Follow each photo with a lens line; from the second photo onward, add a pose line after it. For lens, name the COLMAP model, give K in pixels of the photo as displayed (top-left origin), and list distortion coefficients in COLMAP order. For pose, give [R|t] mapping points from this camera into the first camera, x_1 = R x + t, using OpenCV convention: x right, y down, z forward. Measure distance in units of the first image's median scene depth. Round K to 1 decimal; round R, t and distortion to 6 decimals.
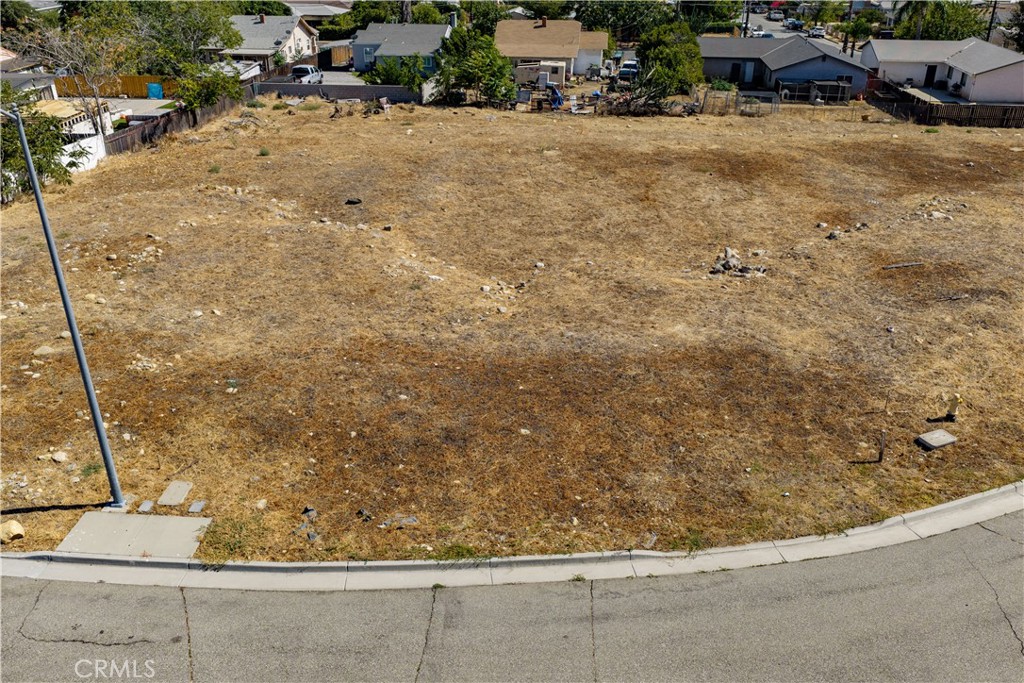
lens RADIAL K [[852.9, 0, 512.0], [0, 852.9, 341.5], [0, 0, 1]] dist [0.015332, -0.035502]
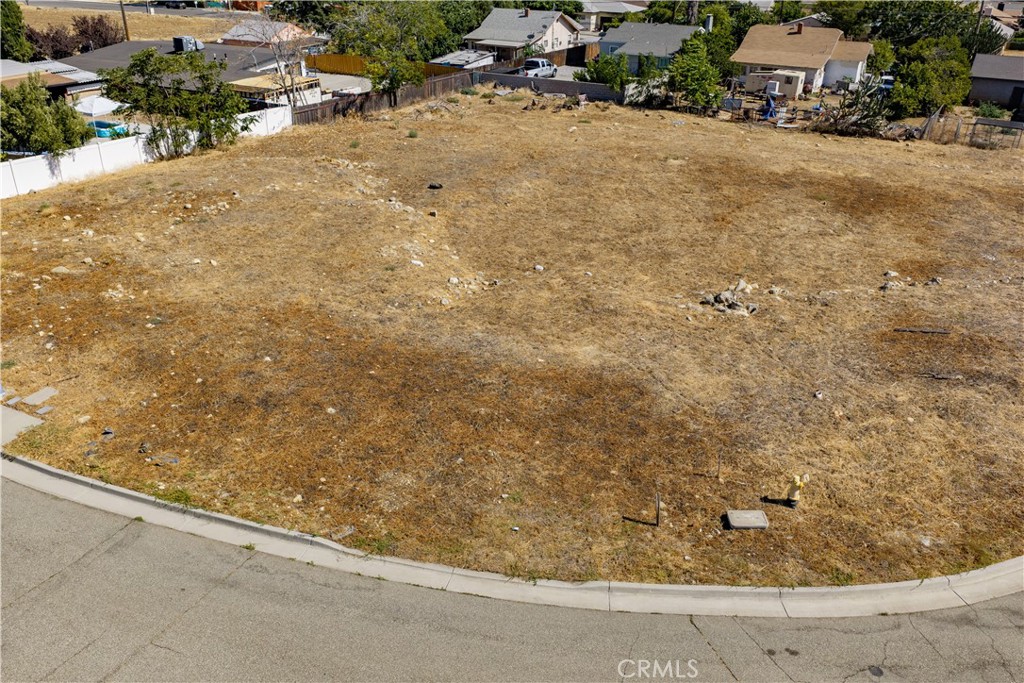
lens RADIAL K [[852.9, 0, 512.0], [0, 852.9, 341.5], [0, 0, 1]] dist [0.015332, -0.035502]
pose [[0.916619, 0.178546, -0.357674, 0.200285], [-0.178172, 0.983402, 0.034297, -0.018272], [0.357861, 0.032290, 0.933216, 0.036166]]
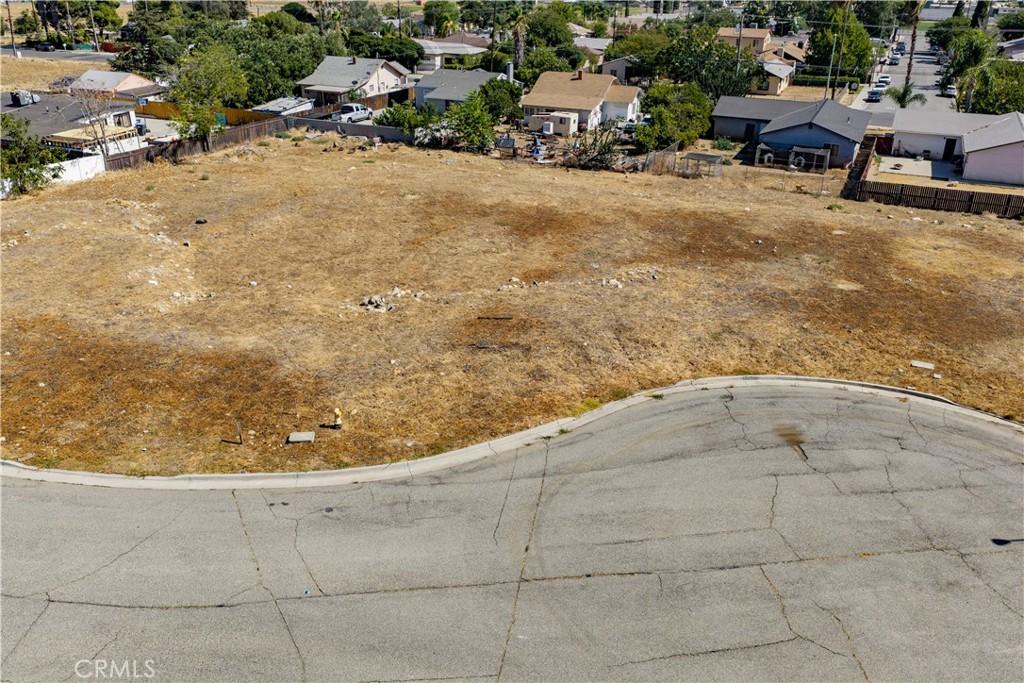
lens RADIAL K [[852.9, 0, 512.0], [0, 852.9, 341.5], [0, 0, 1]] dist [0.015332, -0.035502]
pose [[0.951242, 0.133405, -0.278105, 0.420361], [-0.140529, 0.990060, -0.005747, -0.026844], [0.274574, 0.044548, 0.960533, -0.075716]]
